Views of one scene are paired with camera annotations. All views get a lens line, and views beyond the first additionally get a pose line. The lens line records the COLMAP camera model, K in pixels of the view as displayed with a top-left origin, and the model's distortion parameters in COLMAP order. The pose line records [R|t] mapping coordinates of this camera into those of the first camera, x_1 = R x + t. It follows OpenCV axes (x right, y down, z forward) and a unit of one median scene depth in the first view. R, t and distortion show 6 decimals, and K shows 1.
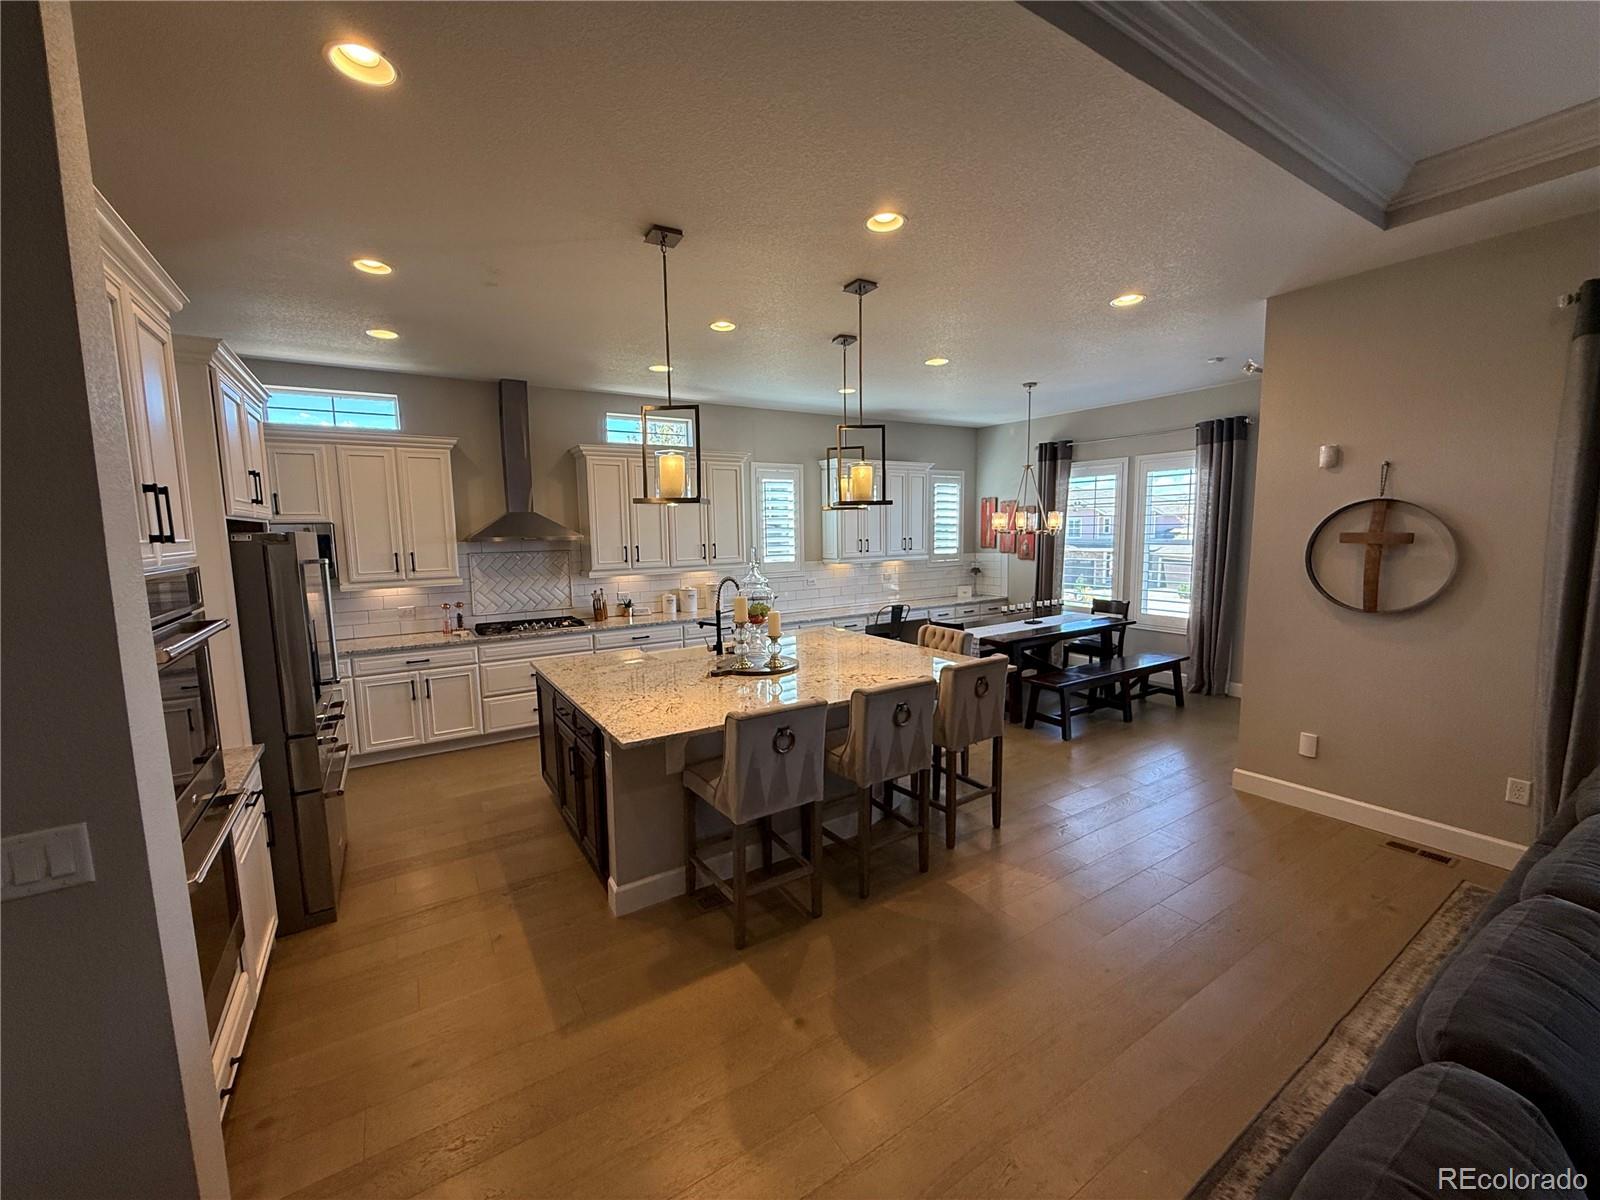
lens RADIAL K [[643.0, 0, 792.7], [0, 643.0, 597.4], [0, 0, 1]] dist [0.003364, 0.000309]
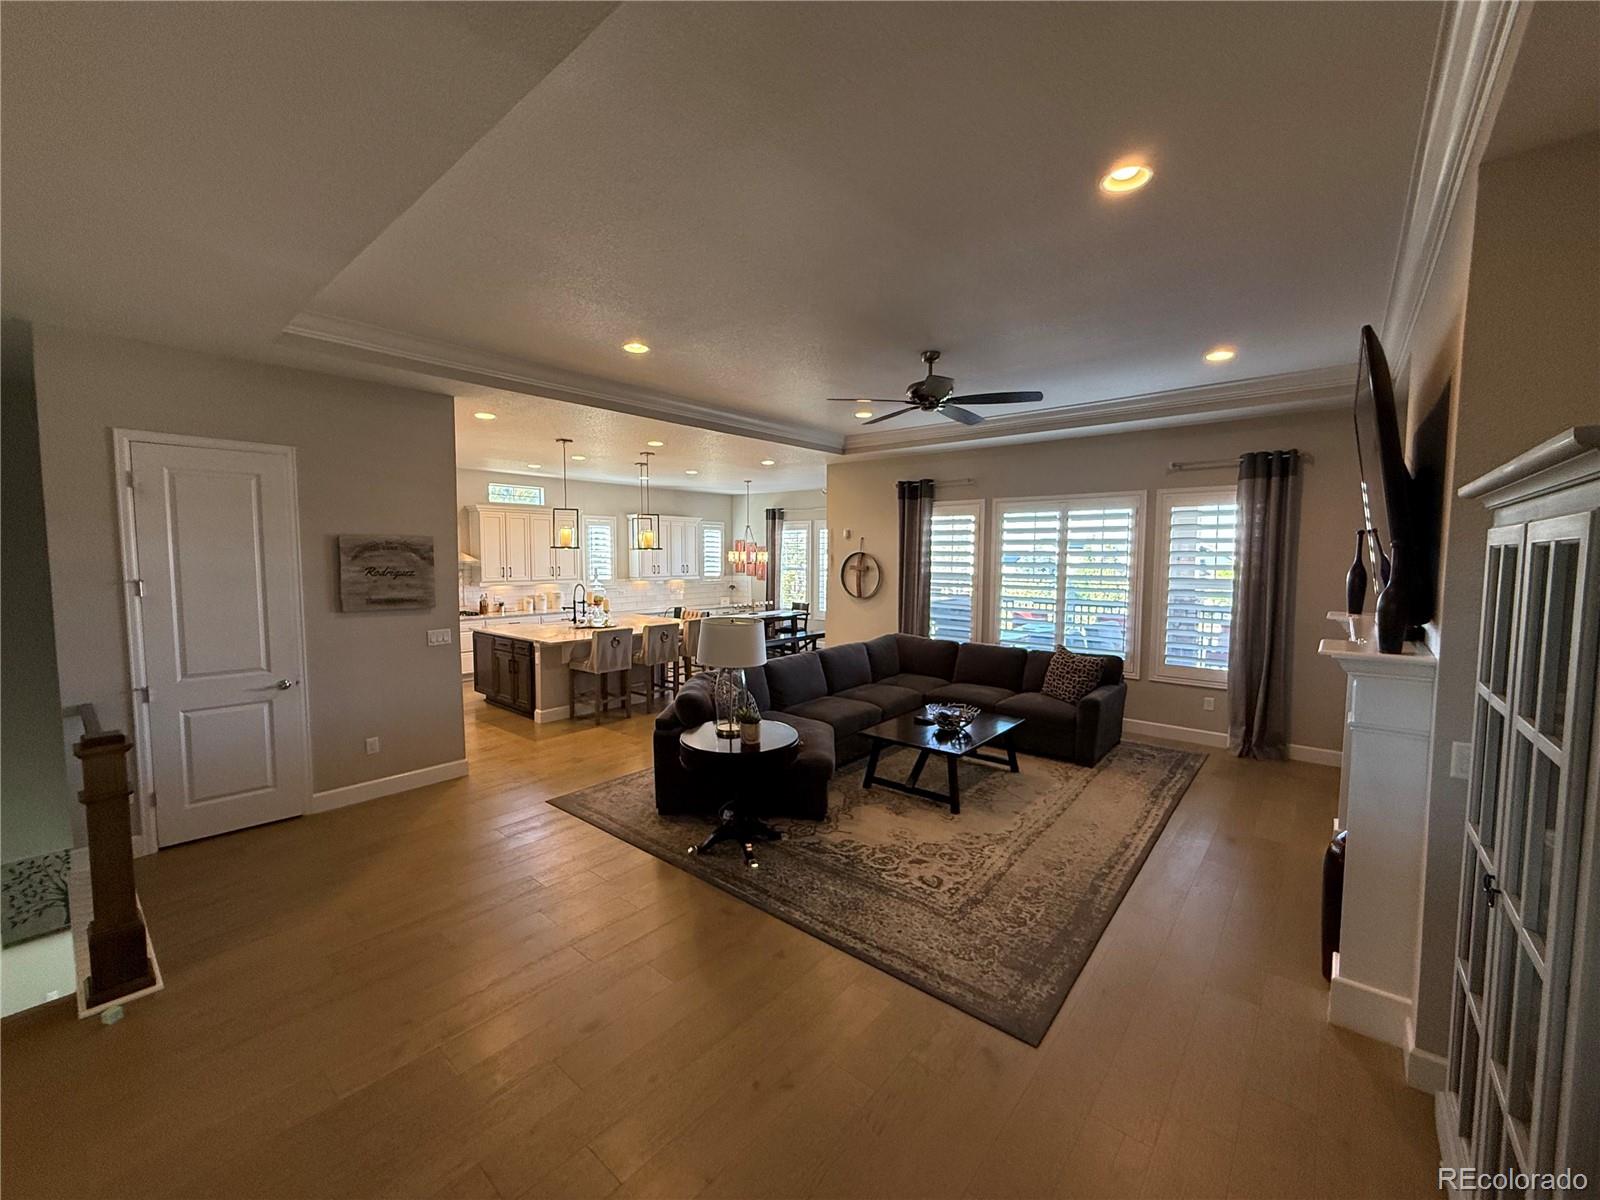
lens RADIAL K [[643.0, 0, 797.3], [0, 643.0, 601.4], [0, 0, 1]] dist [0.003364, 0.000309]
pose [[0.953695, -0.001100, 0.300772, -0.038374], [0.011981, 0.999339, -0.034332, 0.063298], [-0.300535, 0.036346, 0.953078, -0.682076]]
